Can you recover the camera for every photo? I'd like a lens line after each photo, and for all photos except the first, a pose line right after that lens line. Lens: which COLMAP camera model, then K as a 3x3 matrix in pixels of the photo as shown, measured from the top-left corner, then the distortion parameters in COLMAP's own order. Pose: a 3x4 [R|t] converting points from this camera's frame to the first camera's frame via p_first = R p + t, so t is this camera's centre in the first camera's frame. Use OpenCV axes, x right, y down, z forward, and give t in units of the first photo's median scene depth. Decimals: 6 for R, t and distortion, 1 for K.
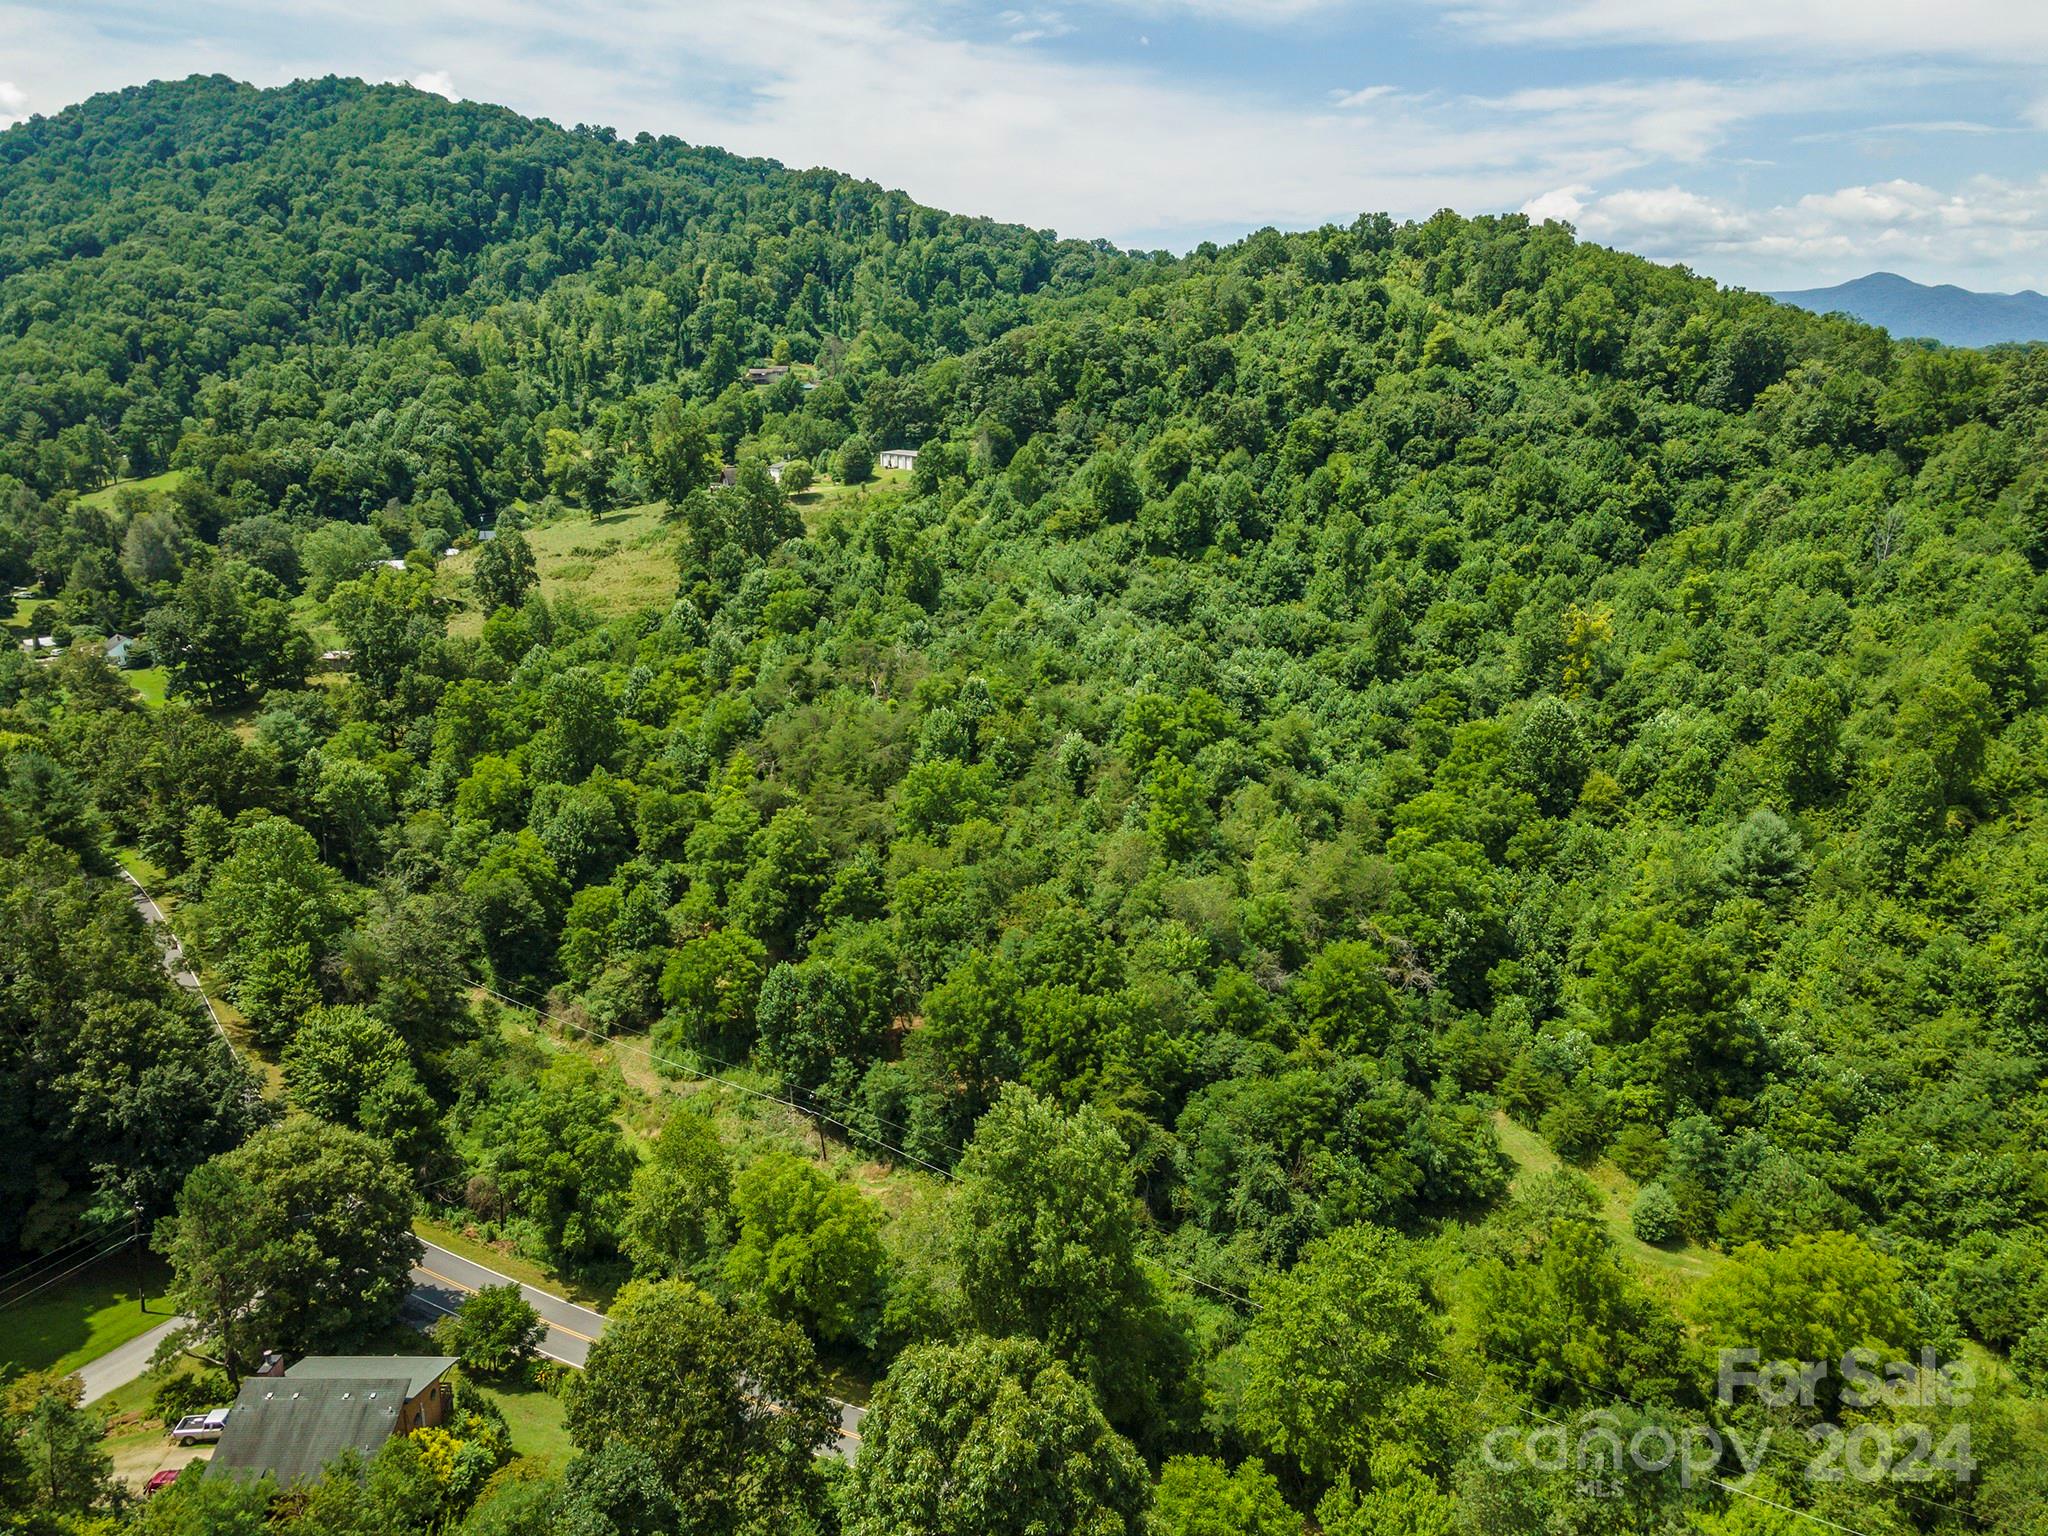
lens RADIAL K [[1491.2, 0, 1006.8], [0, 1491.2, 758.8], [0, 0, 1]] dist [0.038629, 0.030151]
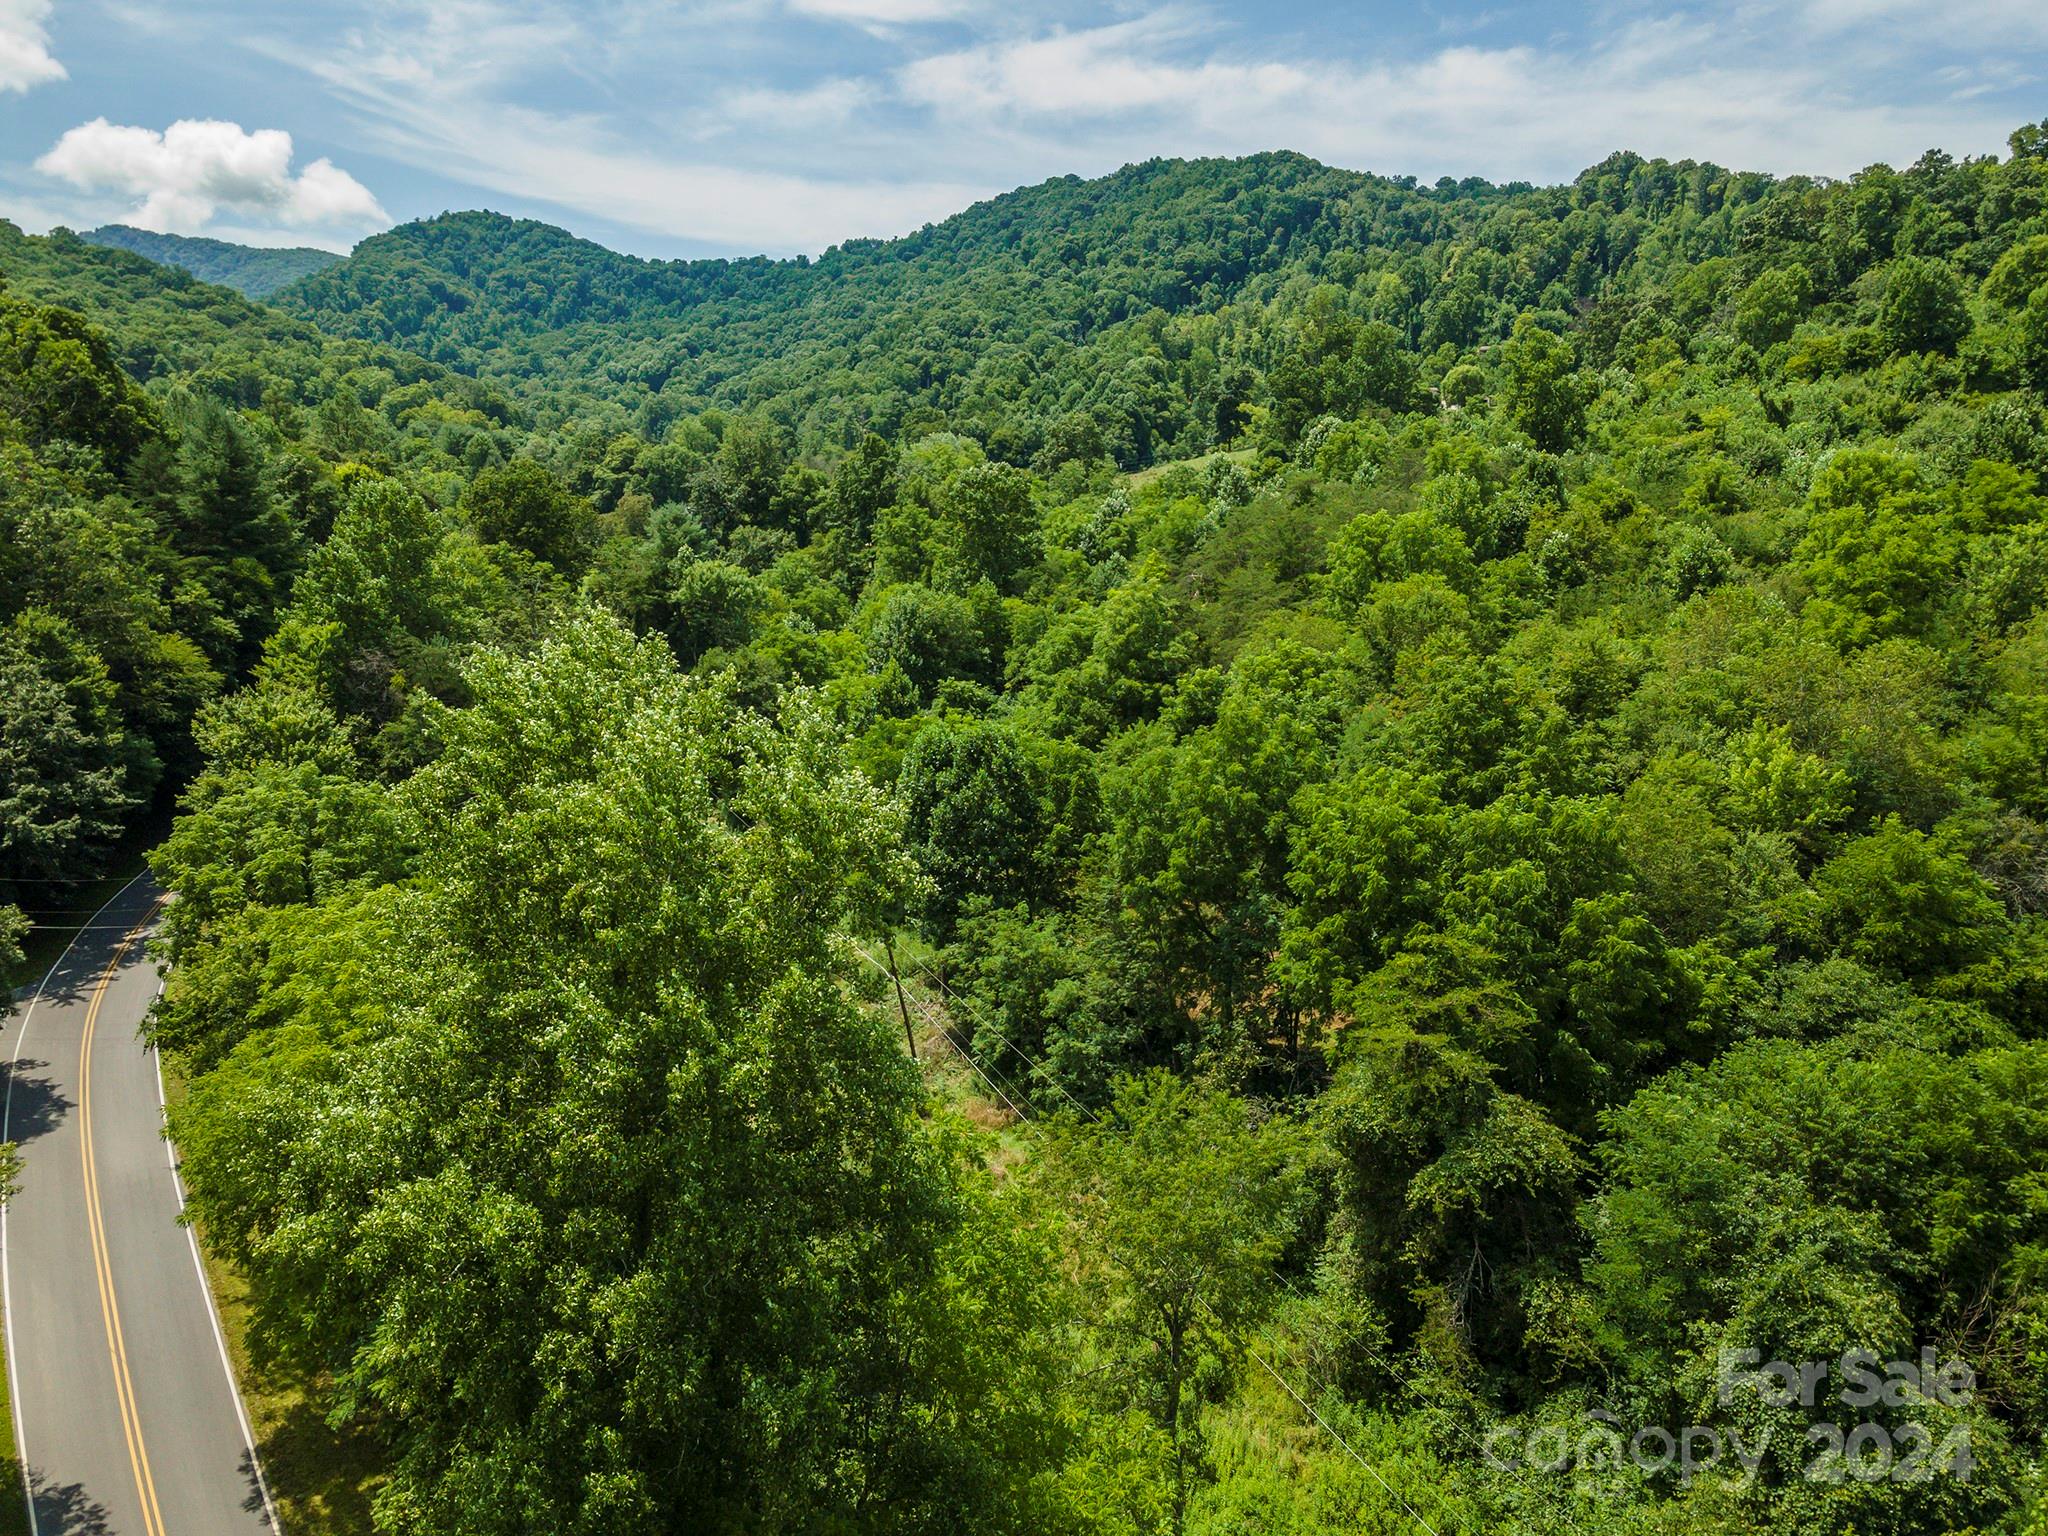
lens RADIAL K [[1491.2, 0, 1013.0], [0, 1491.2, 759.1], [0, 0, 1]] dist [0.038629, 0.030151]
pose [[0.870279, 0.090858, -0.484106, 0.077369], [-0.123655, 0.991666, -0.036176, 0.092096], [0.476784, 0.091346, 0.874261, 0.296772]]
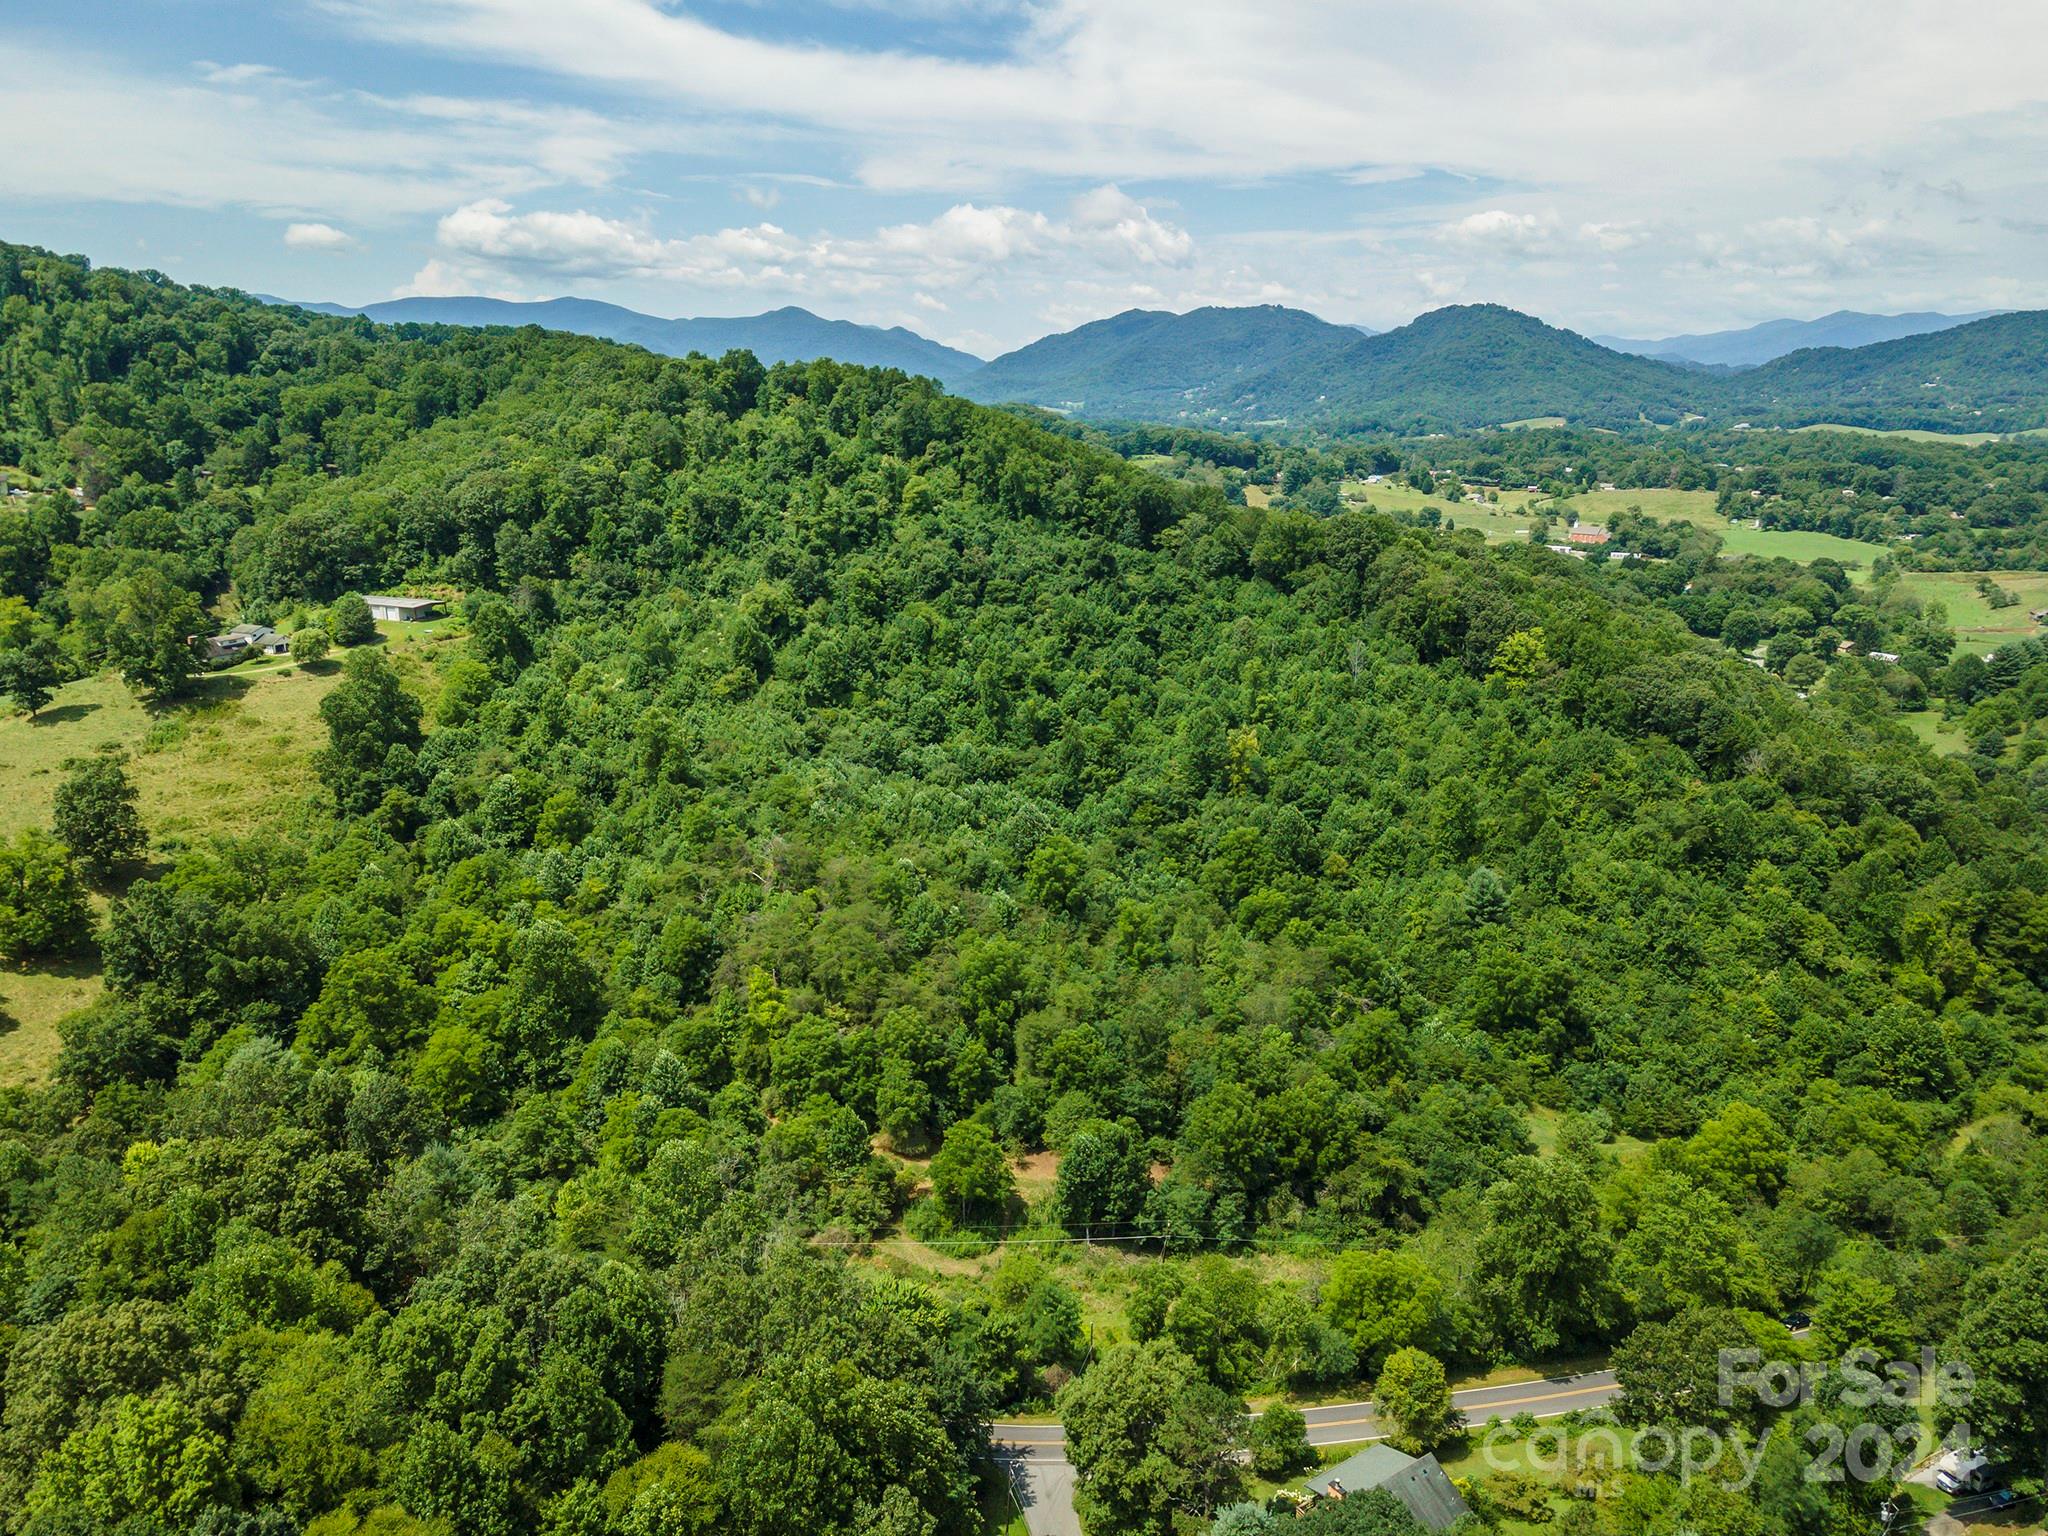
lens RADIAL K [[1491.2, 0, 1008.7], [0, 1491.2, 760.8], [0, 0, 1]] dist [0.038629, 0.030151]
pose [[0.794725, -0.145088, 0.589374, -0.502106], [0.147576, 0.988061, 0.044240, -0.135157], [-0.588756, 0.051819, 0.806648, -0.005189]]
